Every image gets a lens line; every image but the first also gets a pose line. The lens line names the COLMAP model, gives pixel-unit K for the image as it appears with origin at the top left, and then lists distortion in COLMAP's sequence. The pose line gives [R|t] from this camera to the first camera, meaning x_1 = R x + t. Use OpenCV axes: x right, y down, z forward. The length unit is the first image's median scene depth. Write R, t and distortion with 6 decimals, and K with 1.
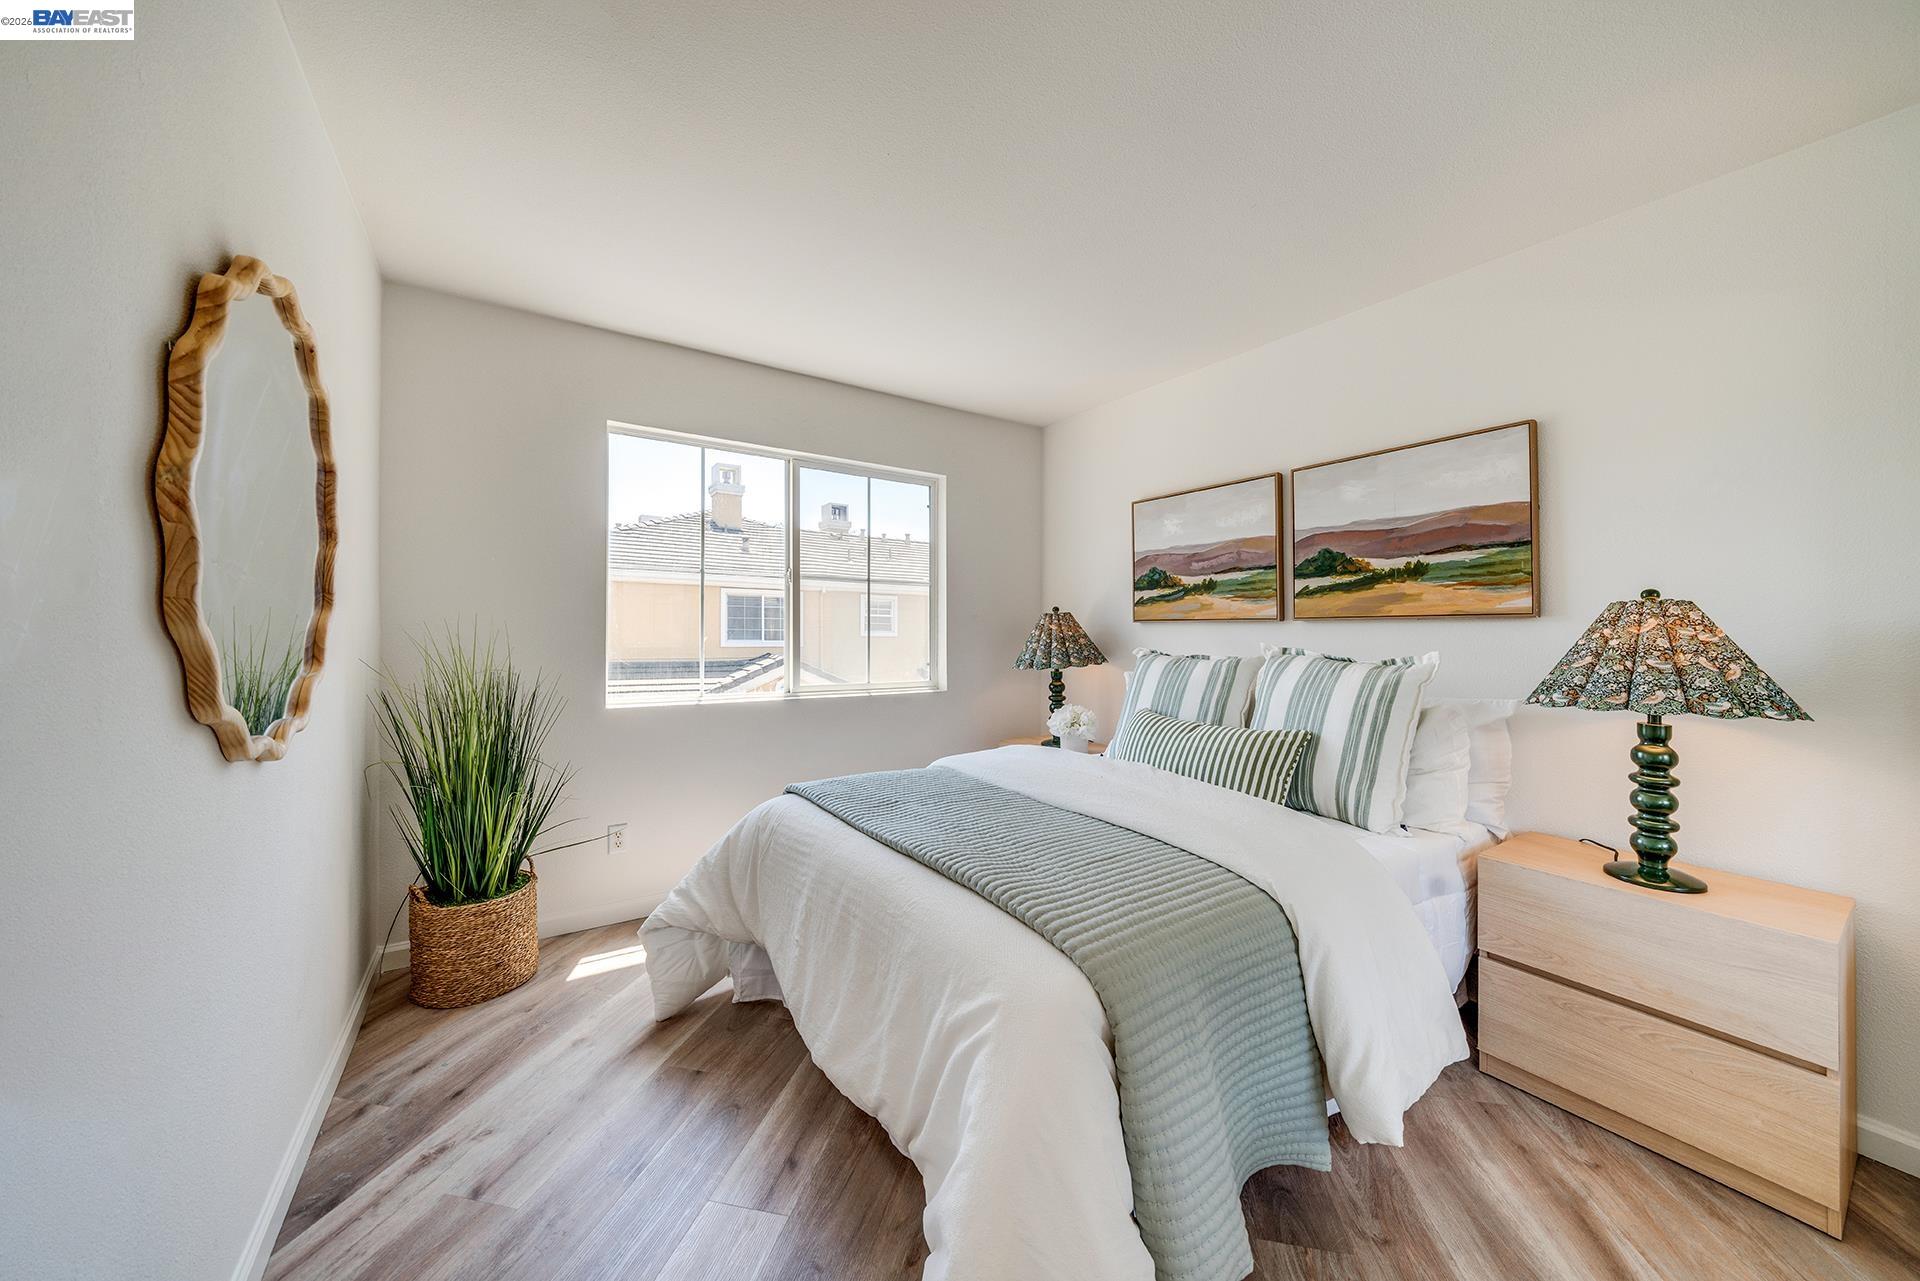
lens RADIAL K [[665.3, 0, 967.7], [0, 665.3, 627.3], [0, 0, 1]] dist [-0.001617, -0.000104]
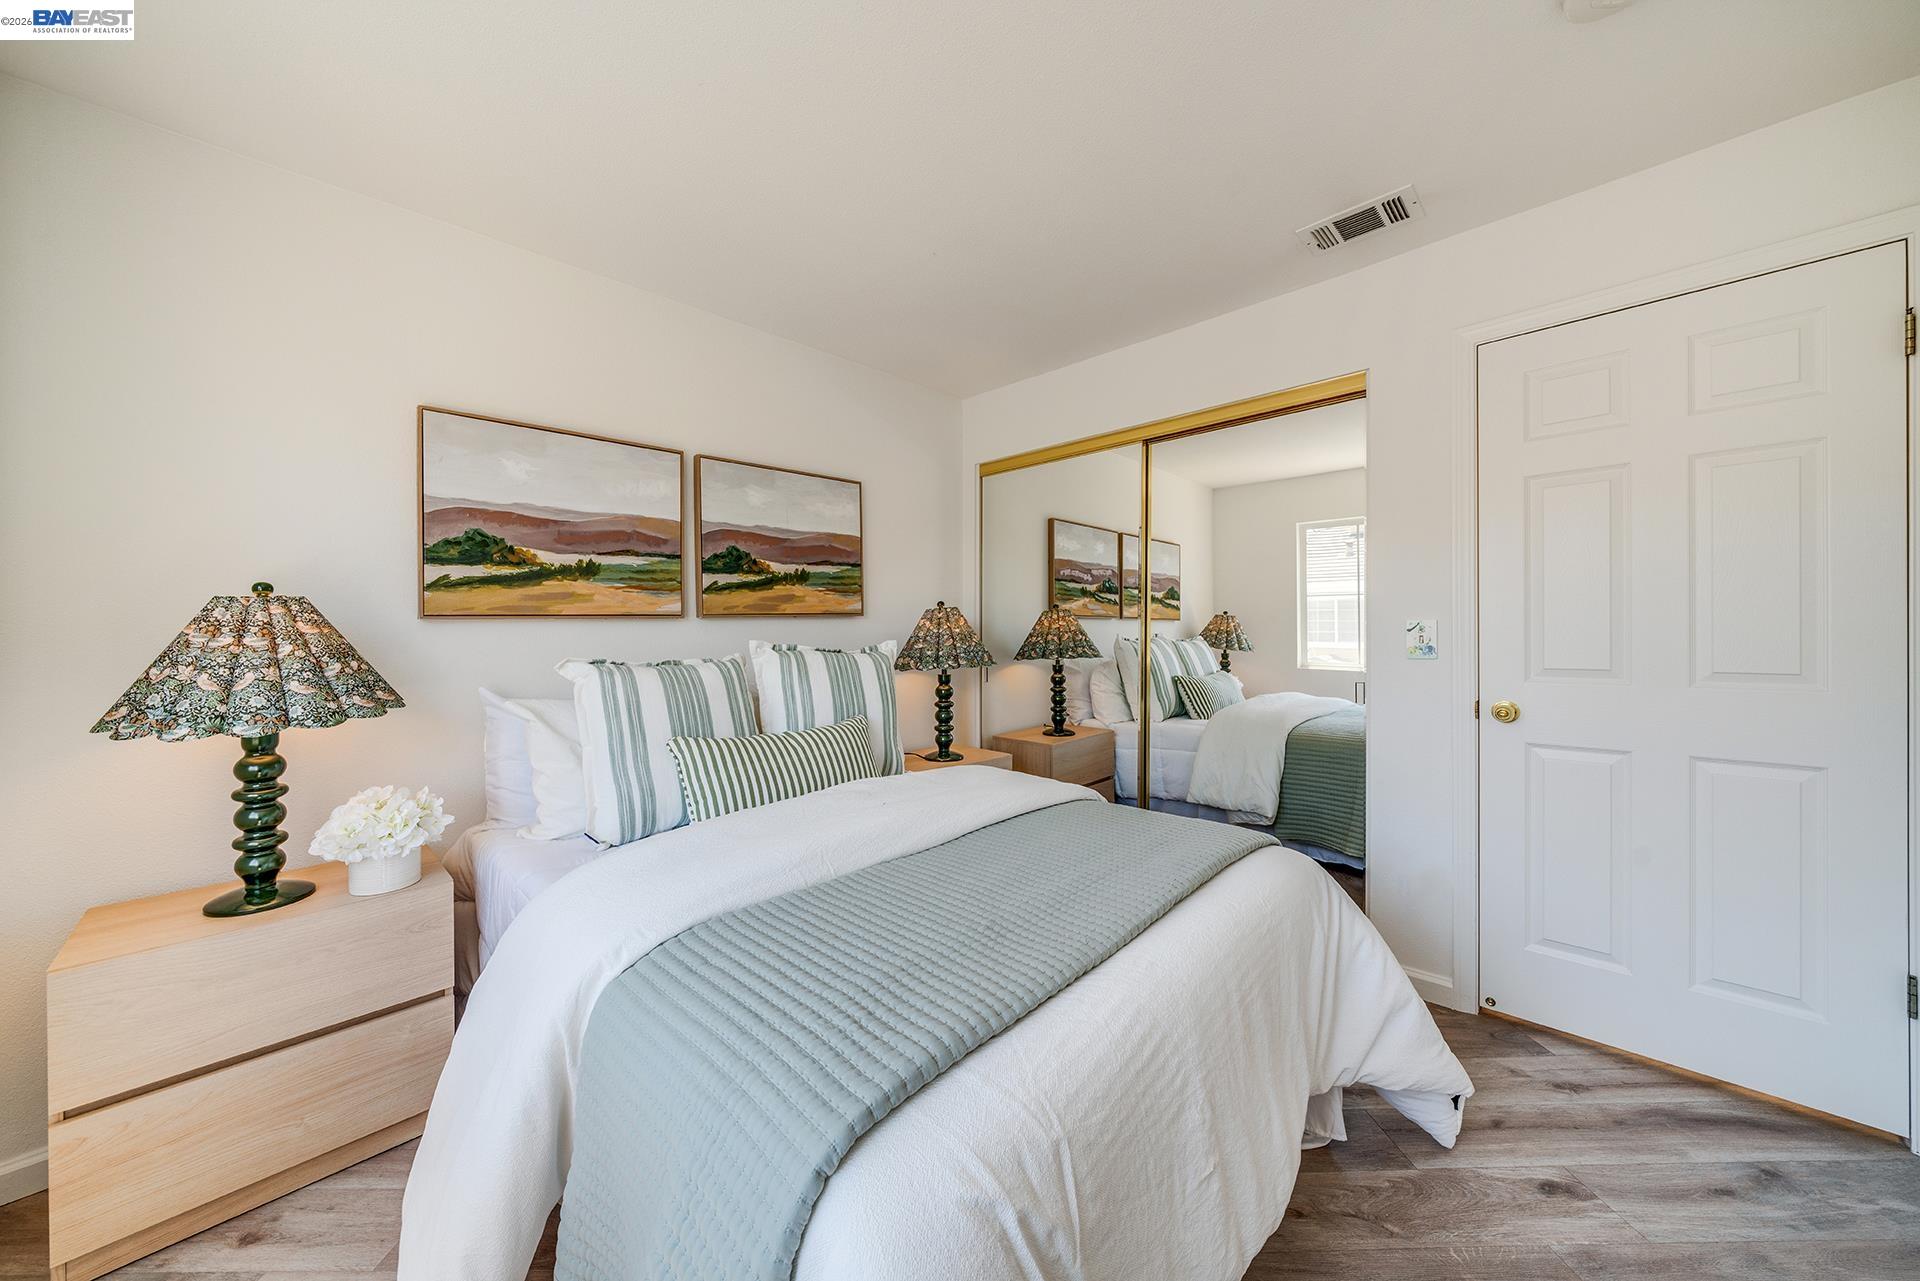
lens RADIAL K [[665.3, 0, 969.1], [0, 665.3, 629.2], [0, 0, 1]] dist [-0.001617, -0.000104]
pose [[-0.216845, -0.002133, 0.976204, -0.434685], [0.017807, 0.999823, 0.006140, 0.006162], [-0.976044, 0.018714, -0.216769, 0.736645]]
